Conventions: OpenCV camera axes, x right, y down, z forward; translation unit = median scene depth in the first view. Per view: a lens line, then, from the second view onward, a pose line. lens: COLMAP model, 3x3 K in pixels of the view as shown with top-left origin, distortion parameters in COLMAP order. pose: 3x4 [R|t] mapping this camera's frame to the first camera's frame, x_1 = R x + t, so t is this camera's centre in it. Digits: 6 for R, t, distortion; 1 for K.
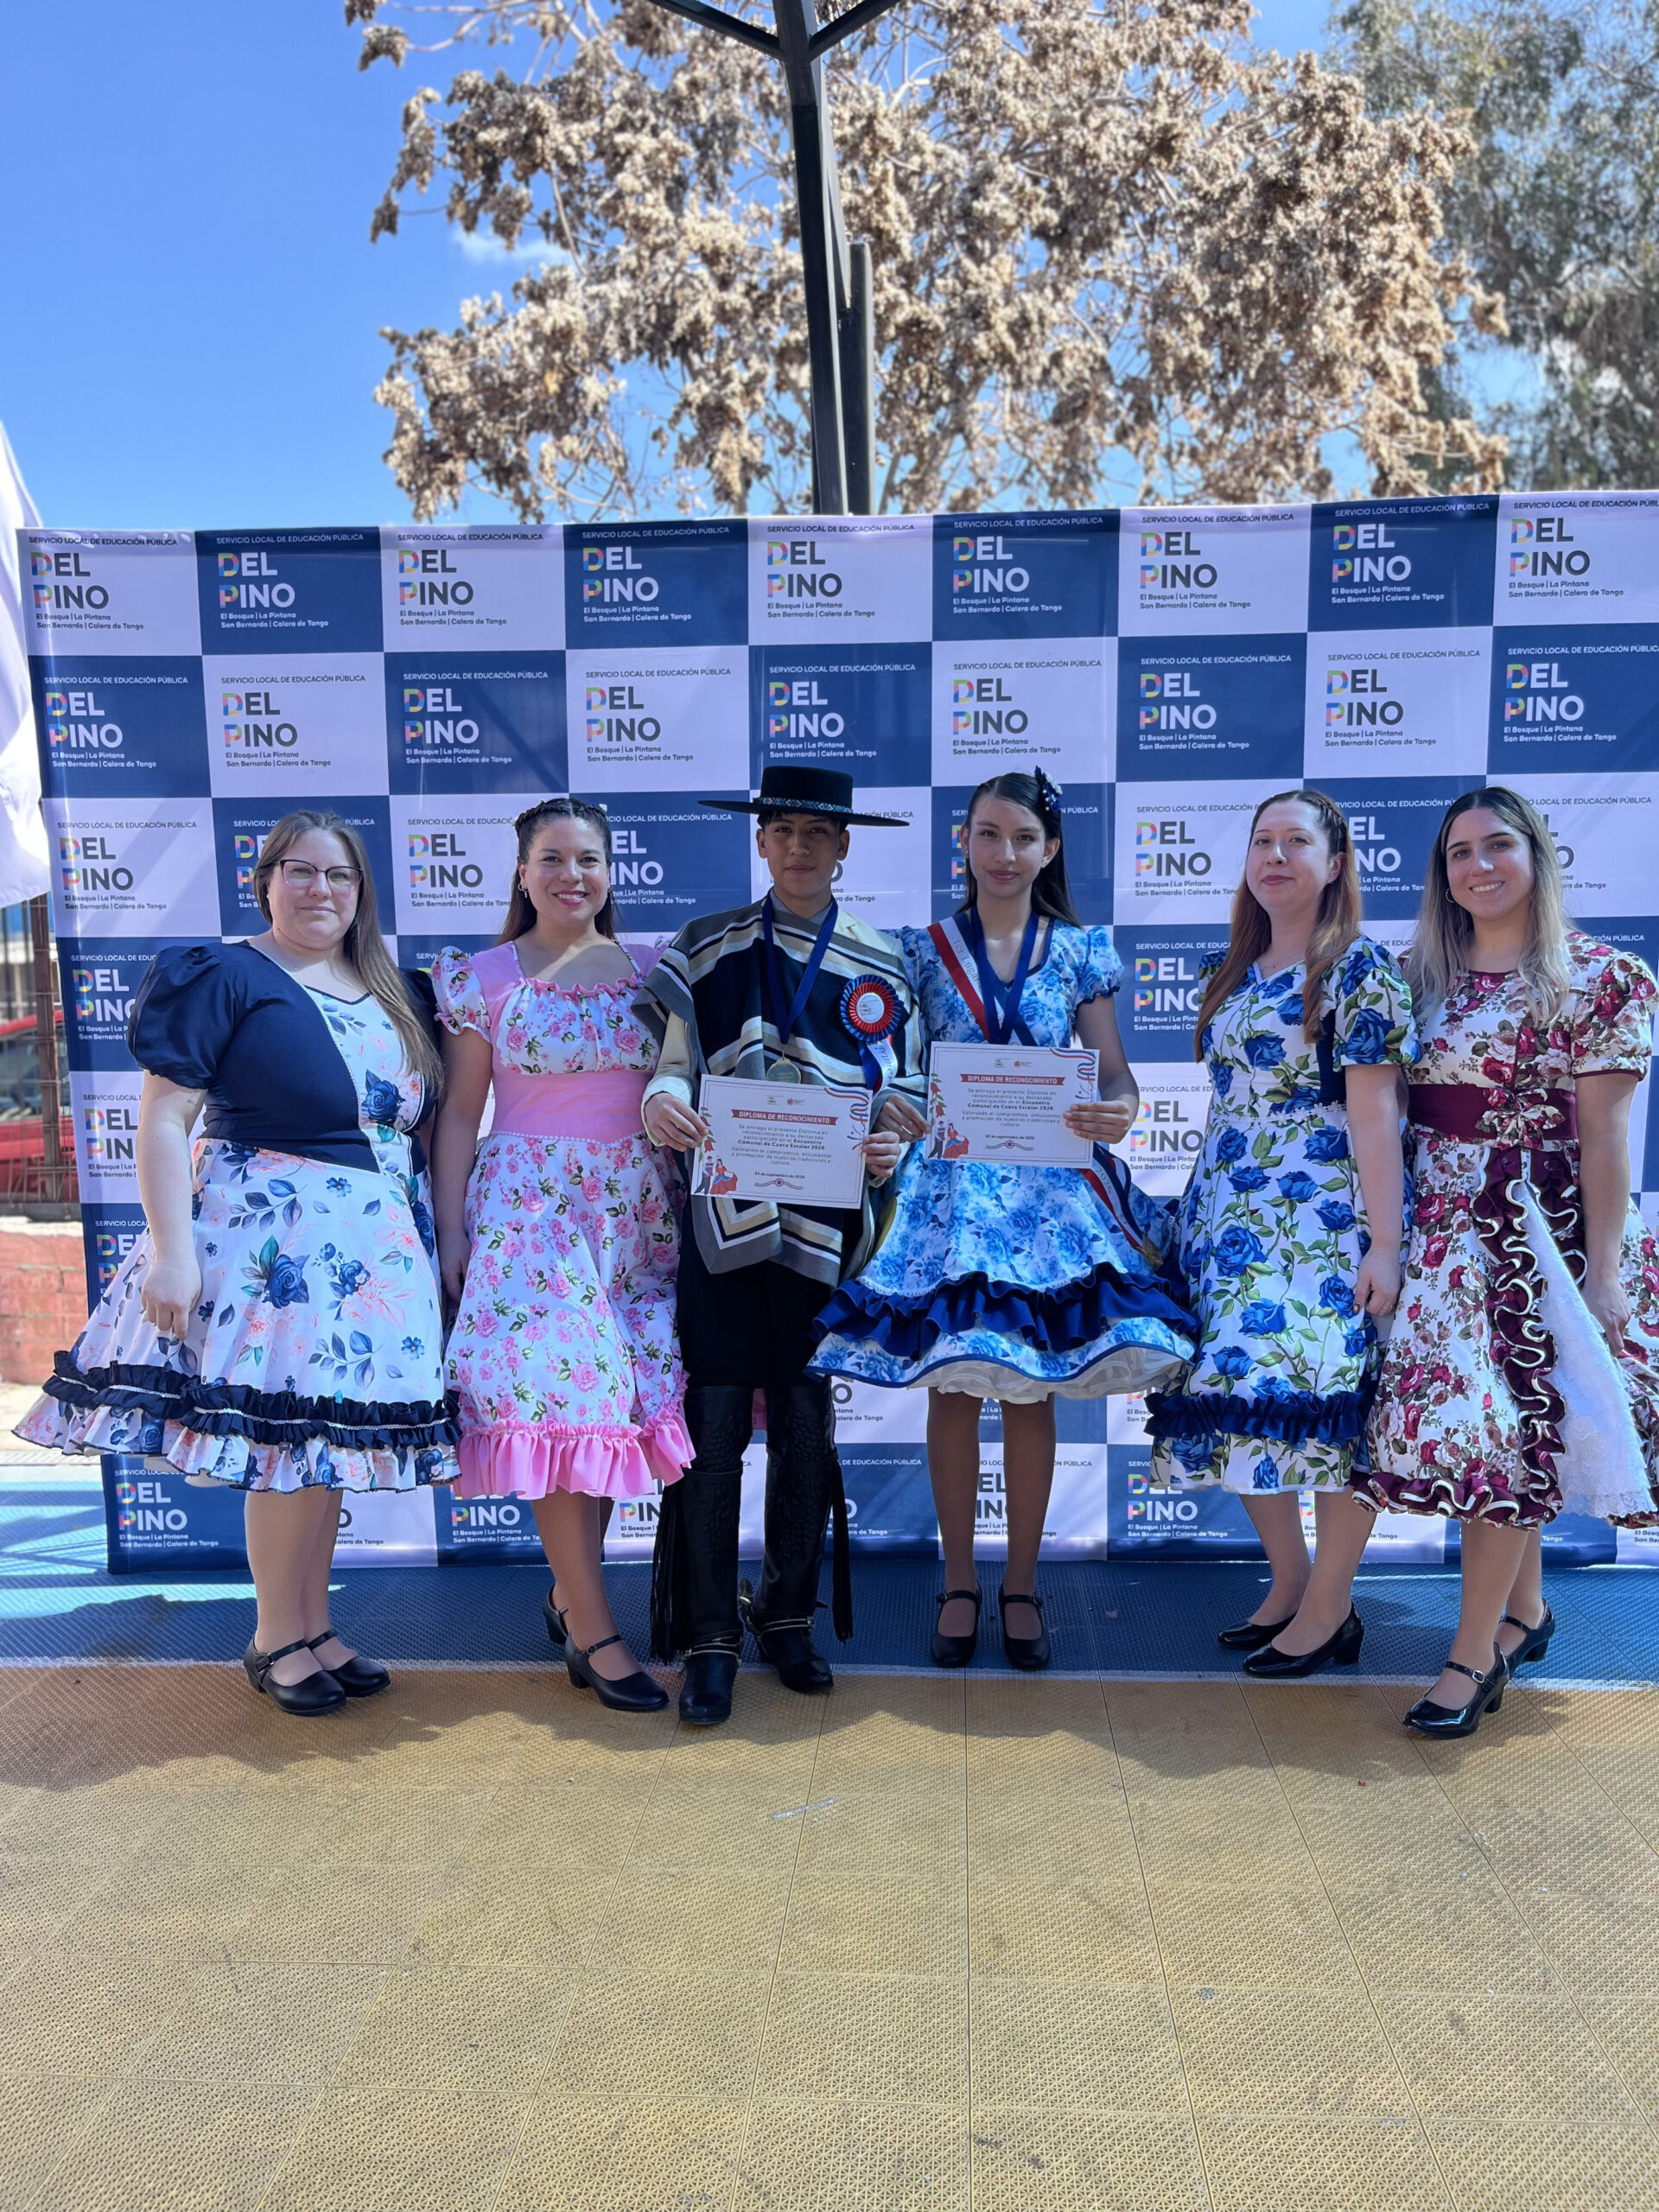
lens RADIAL K [[1661.3, 0, 831.4], [0, 1661.3, 1116.3], [0, 0, 1]] dist [0.035846, -0.054632]
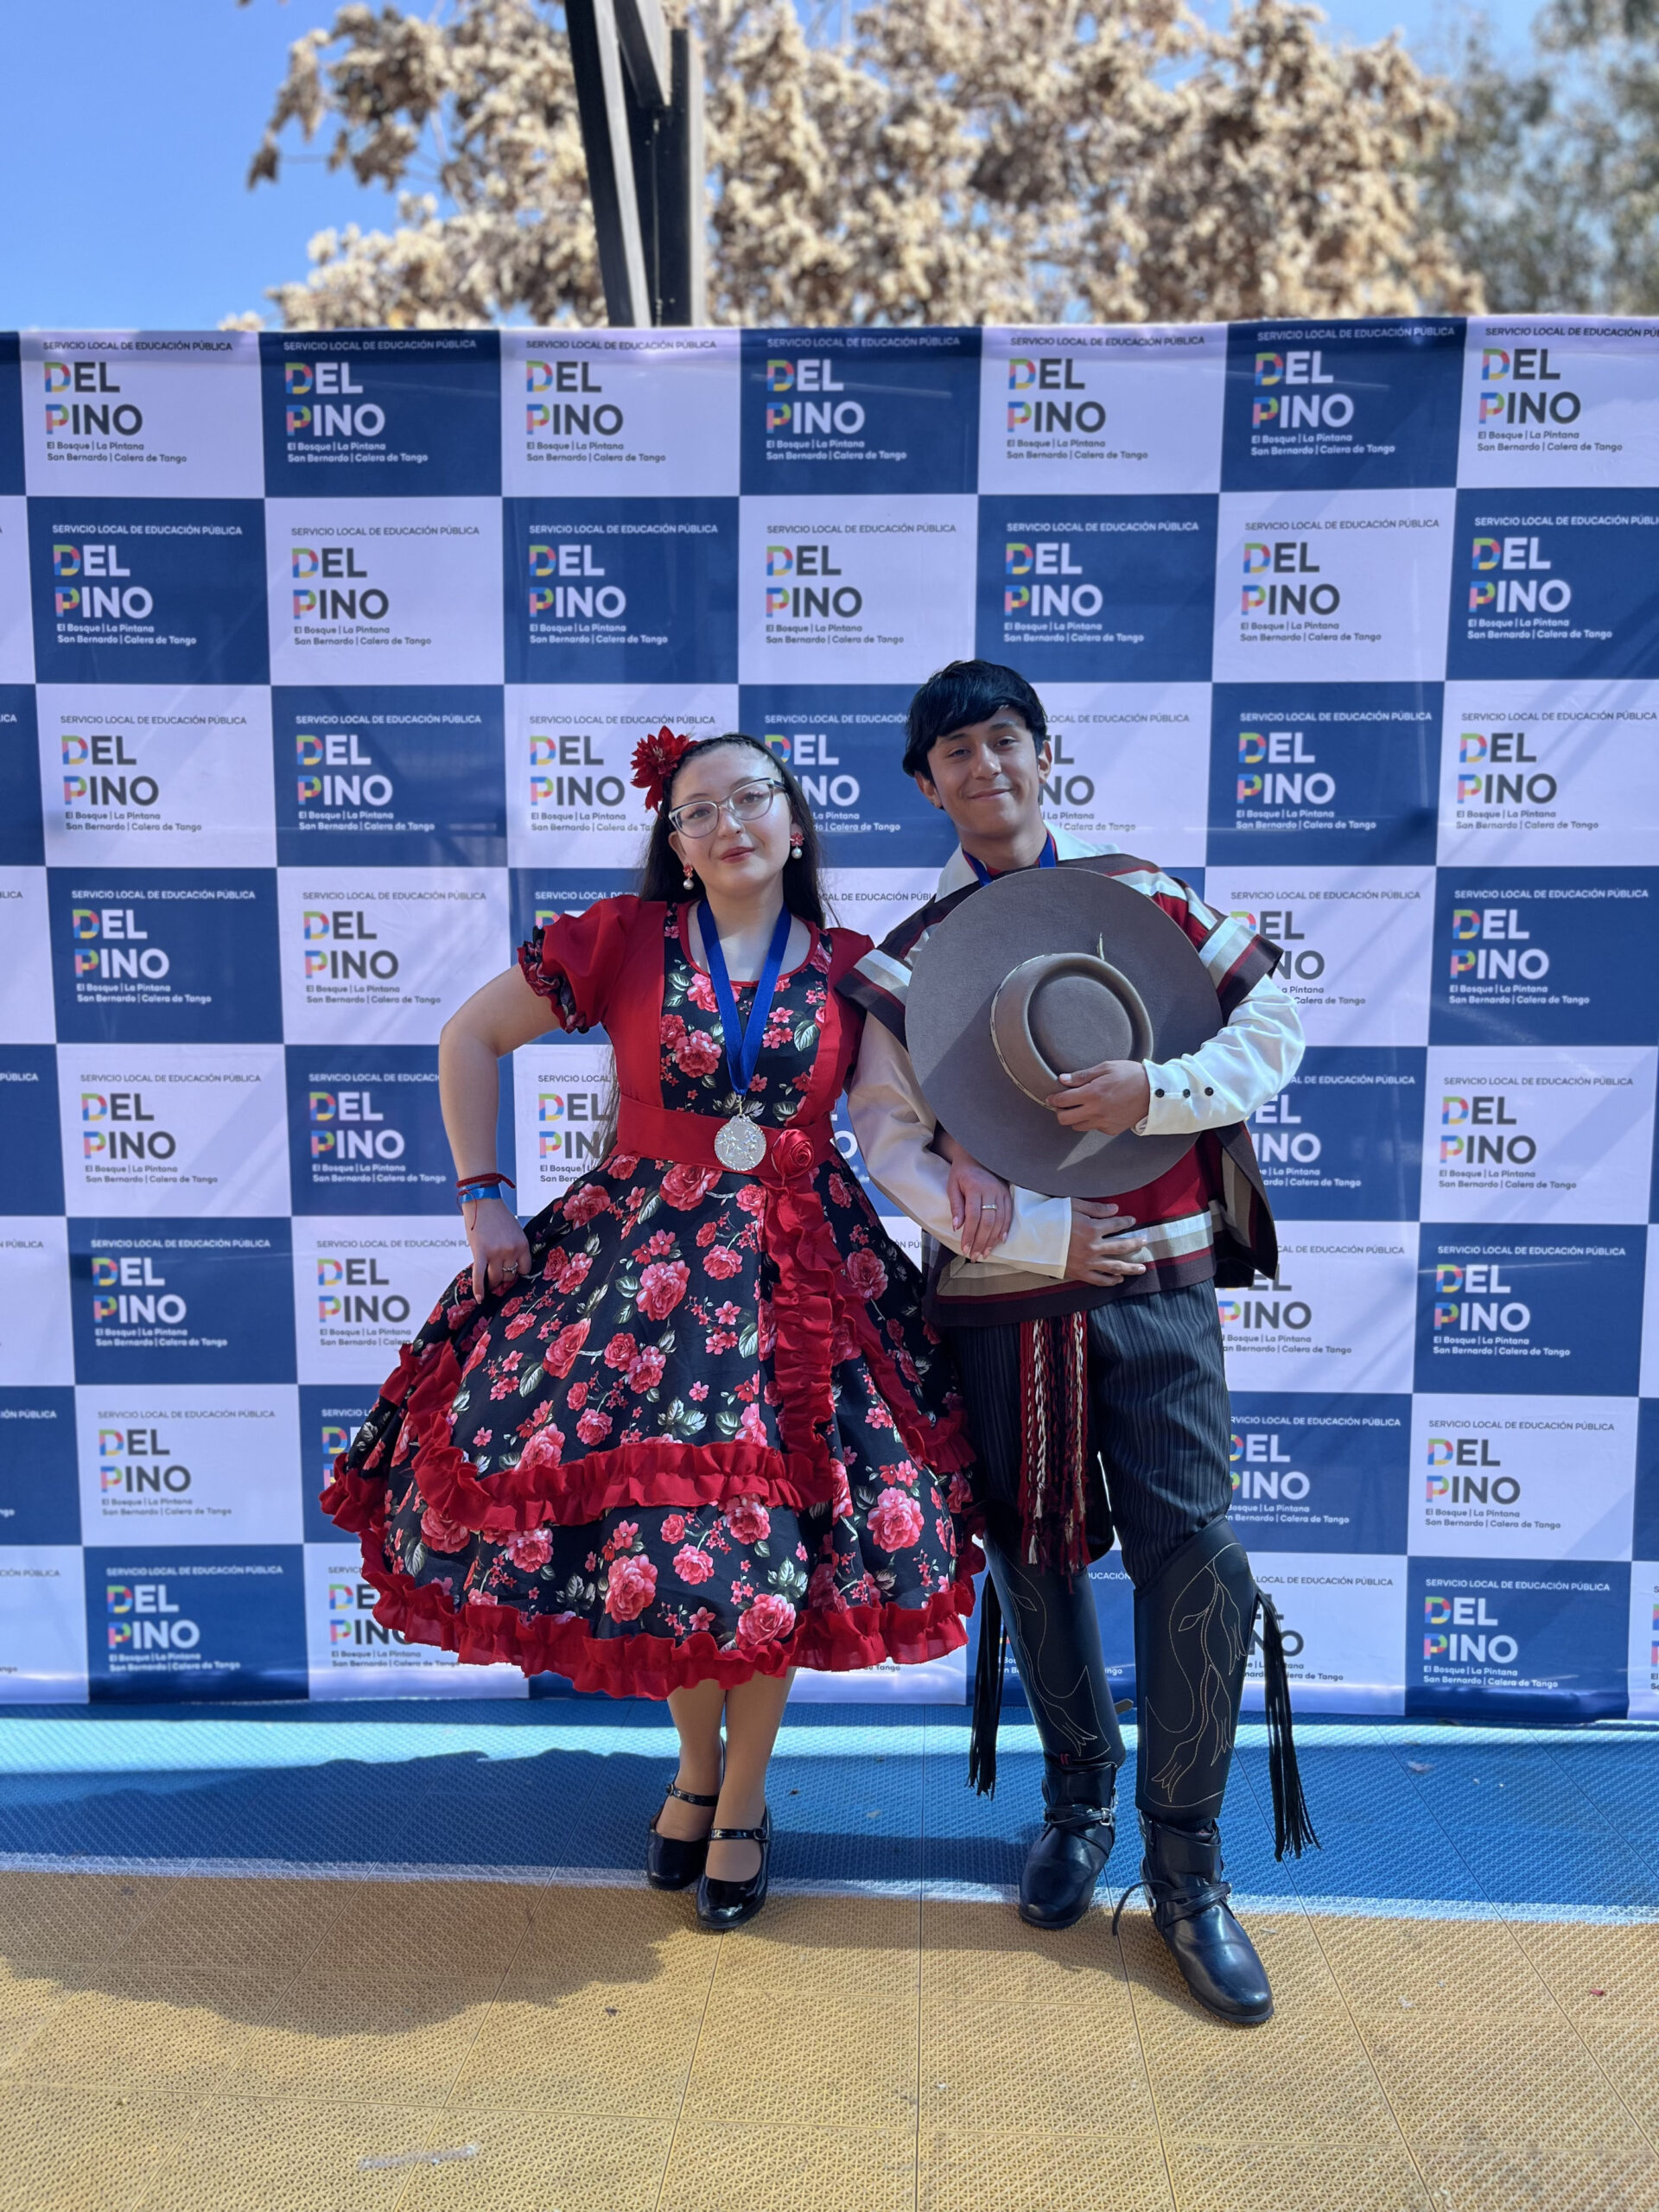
lens RADIAL K [[1673.4, 0, 830.9], [0, 1673.4, 1108.3], [0, 0, 1]] dist [0.041190, -0.002543]
pose [[0.999715, 0.015394, 0.018258, 0.045325], [-0.014704, 0.999193, -0.037382, 0.013338], [-0.018818, 0.037103, 0.999134, 0.111113]]
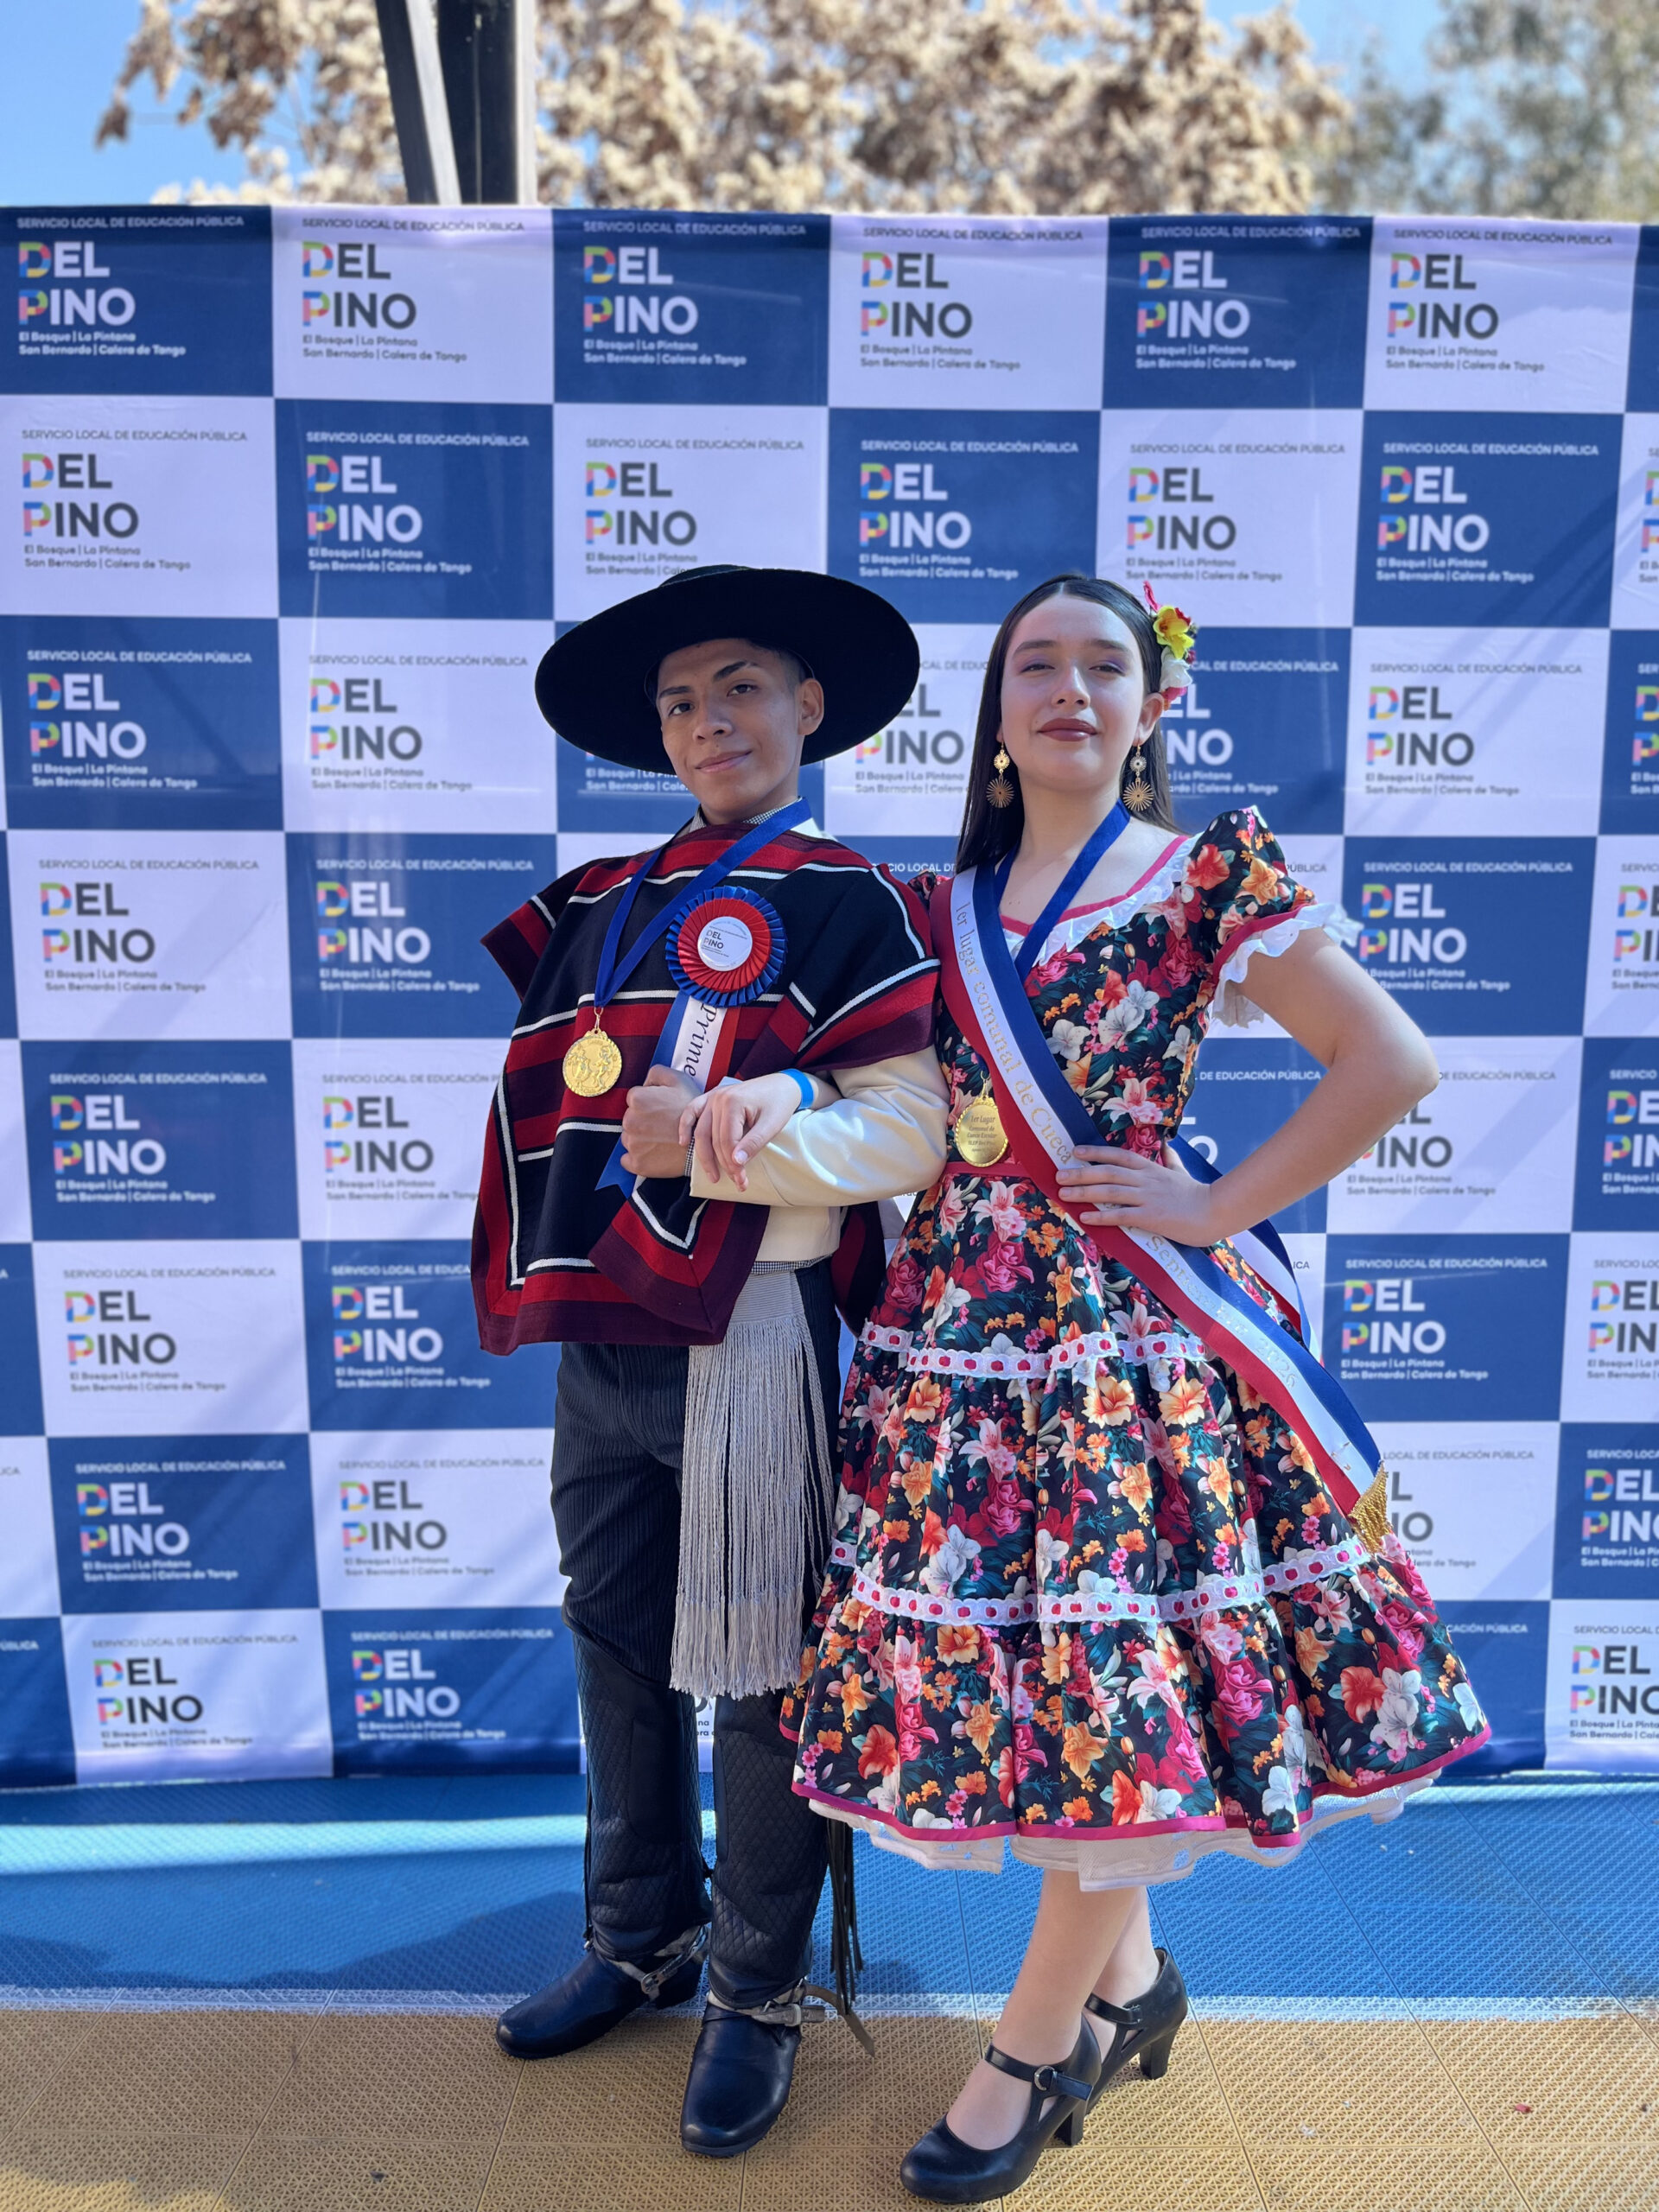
lens RADIAL K [[1666.2, 0, 827.3], [0, 1666.2, 1120.7], [0, 0, 1]] dist [0.031242, -0.005695]
pose [[0.997453, 0.010629, 0.070534, 0.061232], [-0.007886, 0.999206, -0.039055, 0.013951], [-0.070893, 0.038400, 0.996745, 0.160382]]
